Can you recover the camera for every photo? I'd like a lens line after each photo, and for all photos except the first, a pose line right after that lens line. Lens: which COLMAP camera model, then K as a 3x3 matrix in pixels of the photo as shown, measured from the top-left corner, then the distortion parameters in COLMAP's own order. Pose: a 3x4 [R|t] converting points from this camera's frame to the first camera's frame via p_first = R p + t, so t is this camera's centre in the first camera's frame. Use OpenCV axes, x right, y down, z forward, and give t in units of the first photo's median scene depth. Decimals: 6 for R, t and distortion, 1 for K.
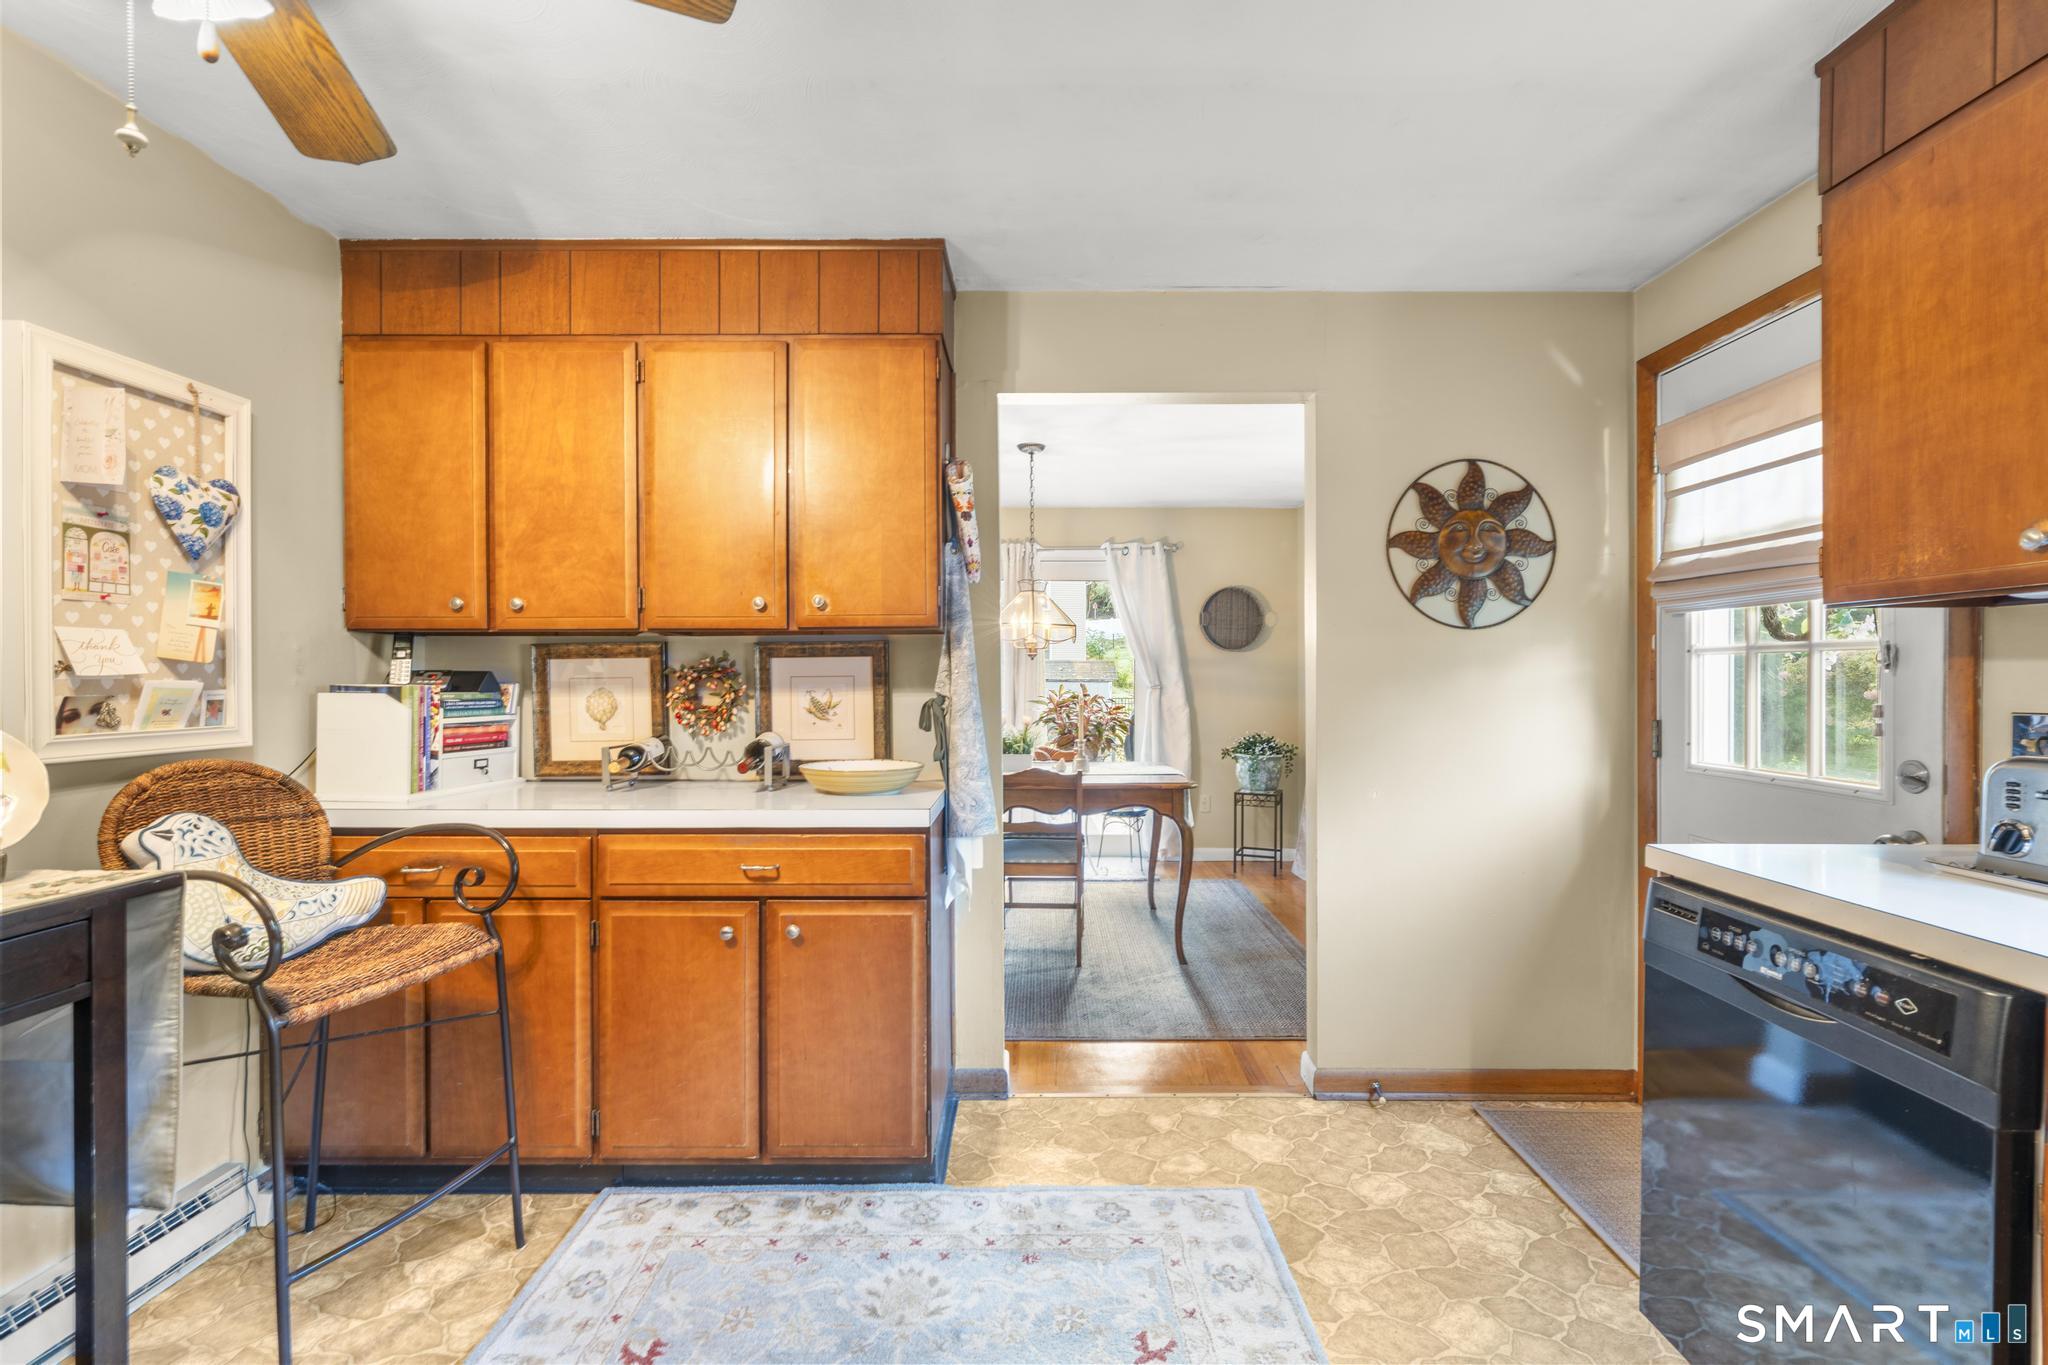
lens RADIAL K [[920.7, 0, 1026.7], [0, 920.7, 679.7], [0, 0, 1]] dist [-0.005969, 0.002549]
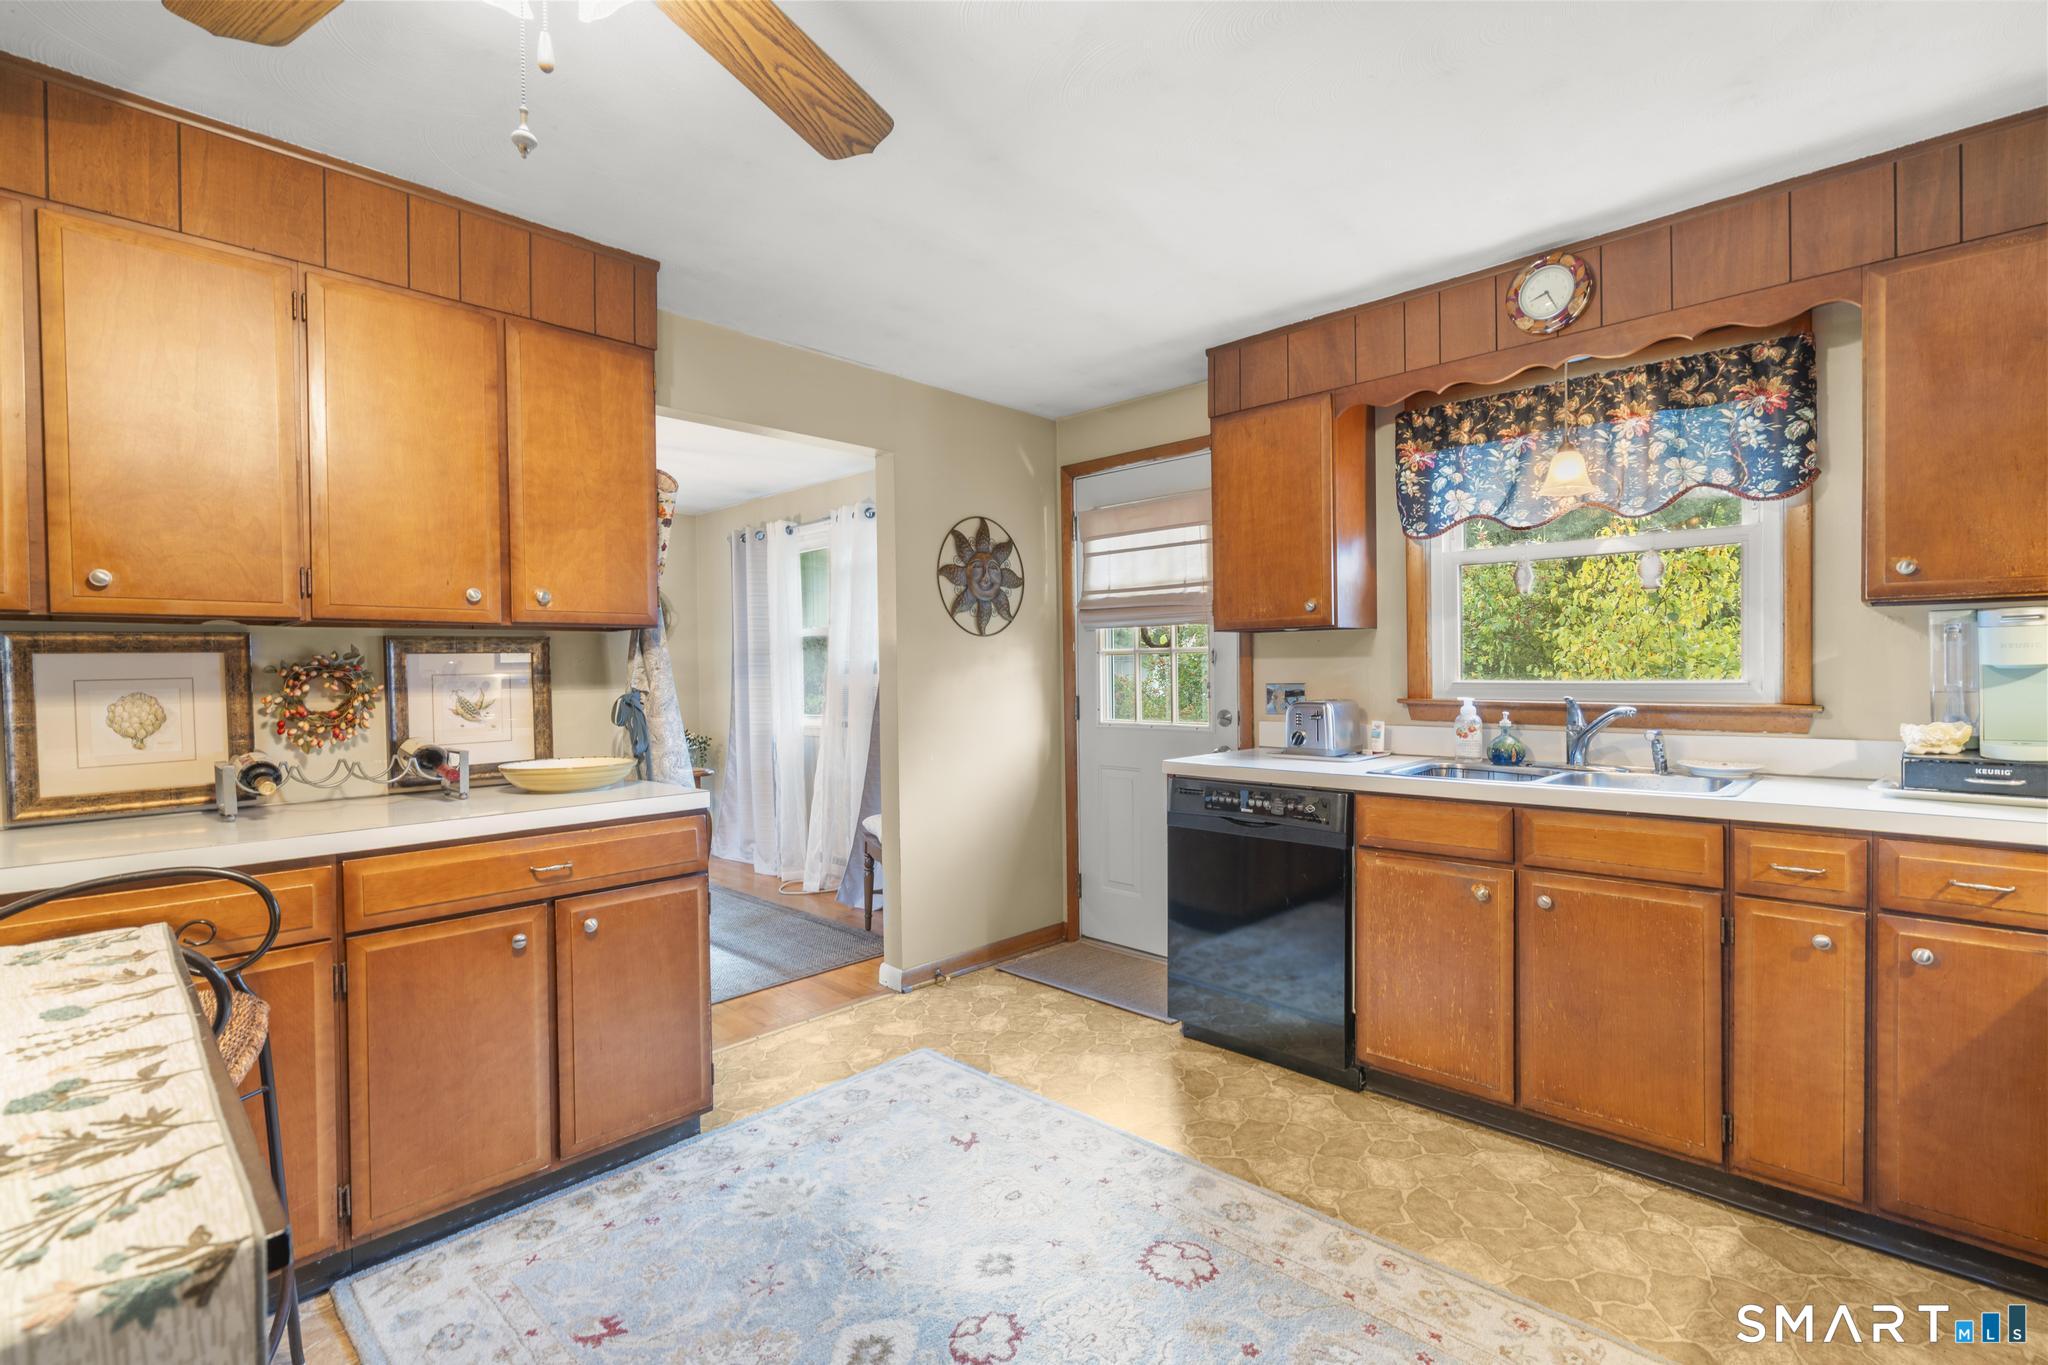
lens RADIAL K [[920.7, 0, 1033.9], [0, 920.7, 675.2], [0, 0, 1]] dist [-0.005969, 0.002549]
pose [[0.687711, -0.011320, 0.725897, -0.577497], [0.013483, 0.999905, 0.002819, 0.002599], [-0.725860, 0.007849, 0.687798, -0.044416]]
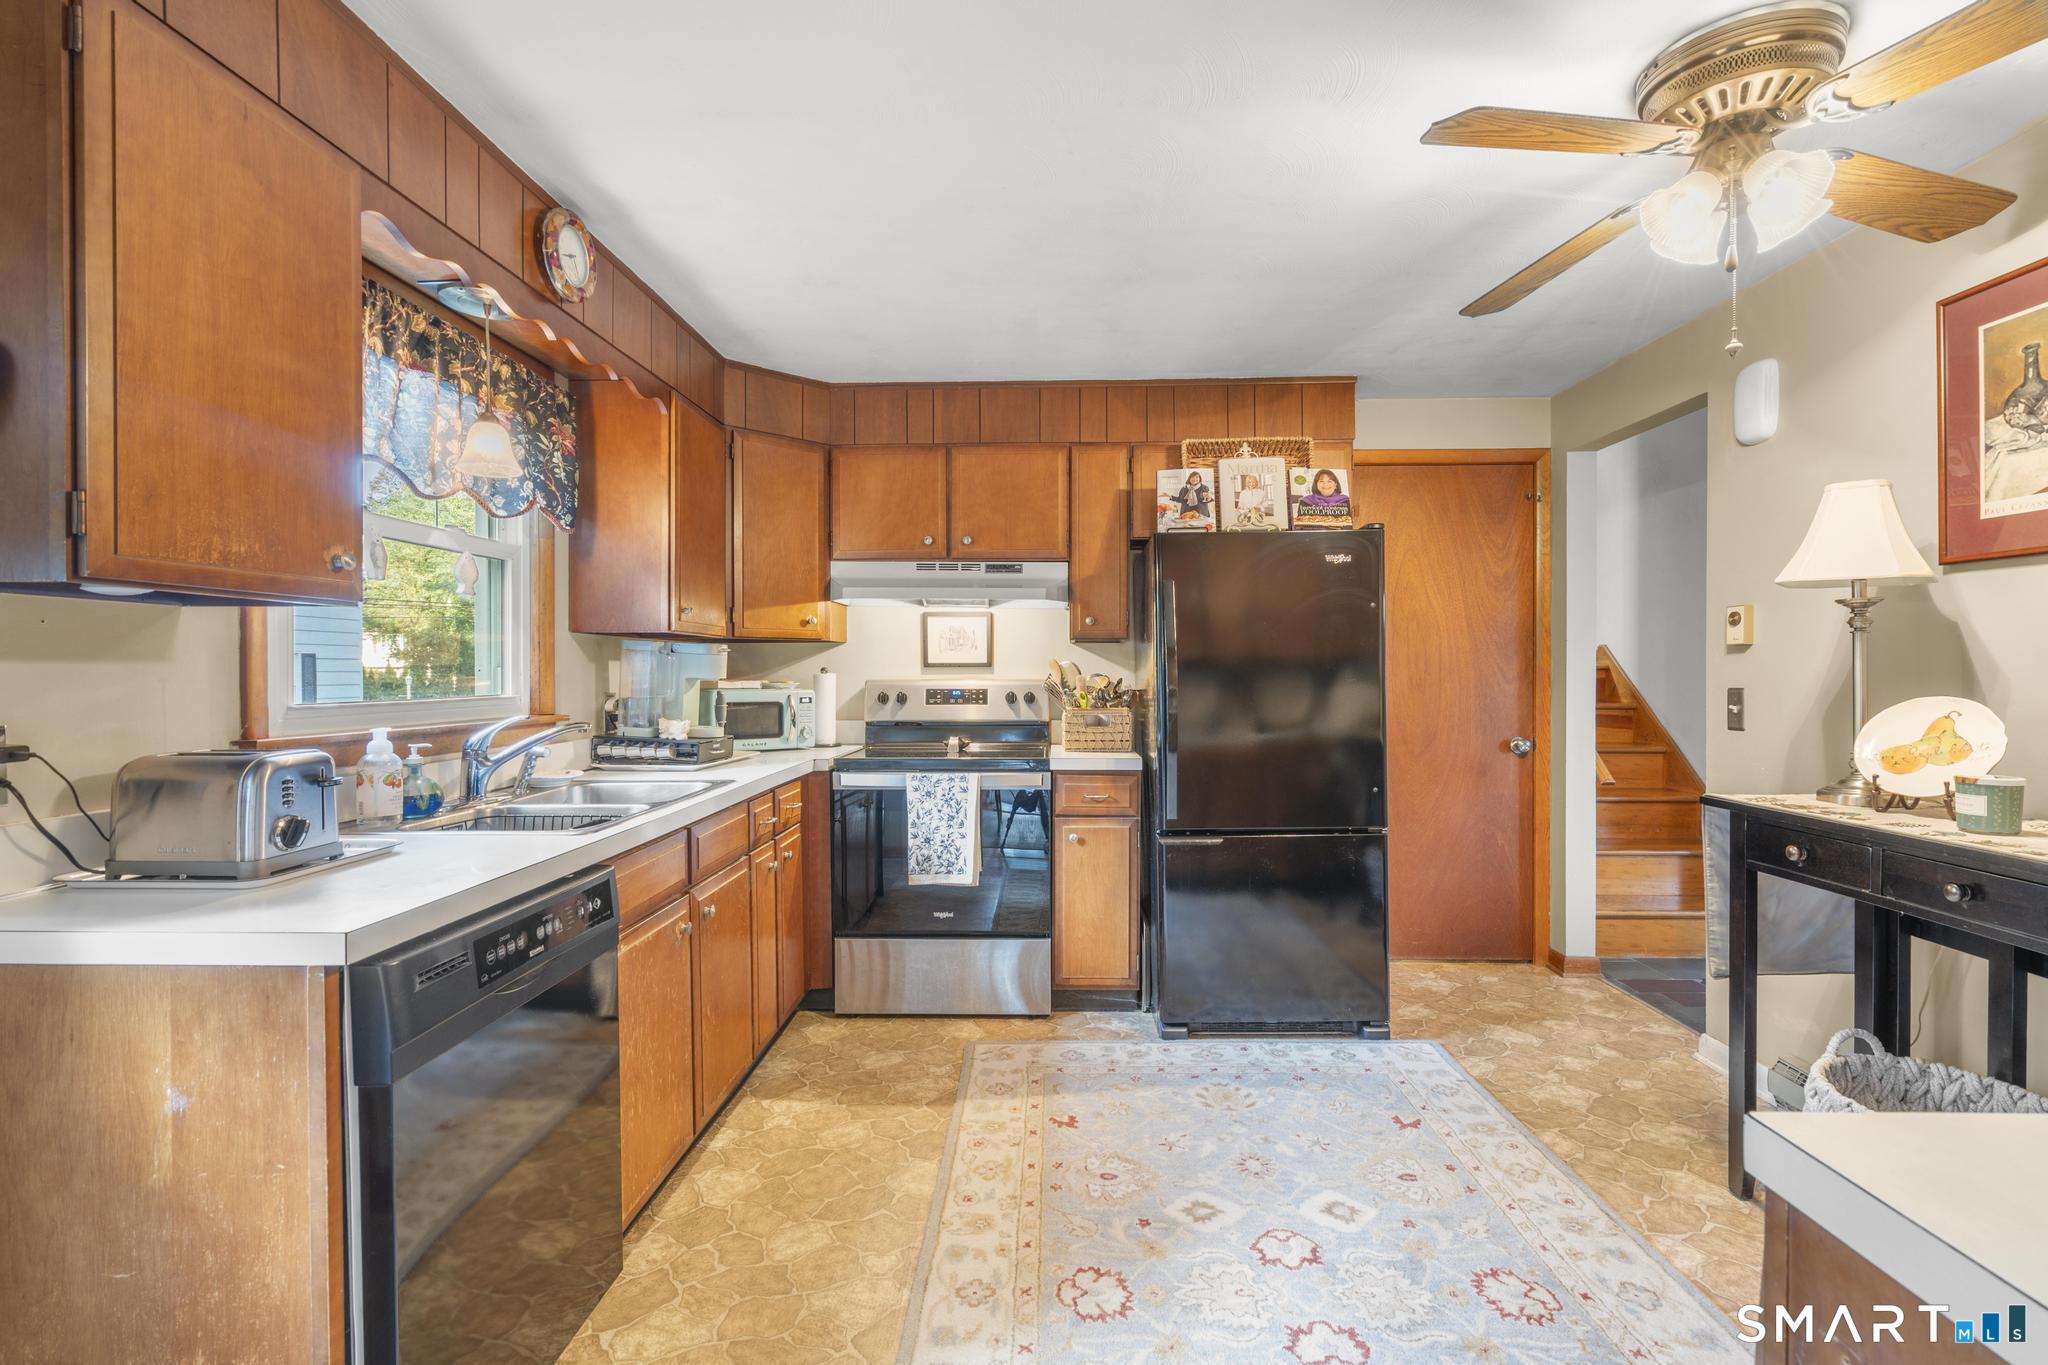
lens RADIAL K [[920.7, 0, 1027.9], [0, 920.7, 678.6], [0, 0, 1]] dist [-0.005969, 0.002549]
pose [[-0.999466, 0.005706, 0.032162, 0.110084], [0.006190, 0.999869, 0.014971, -0.008872], [-0.032072, 0.015162, -0.999371, 1.176653]]
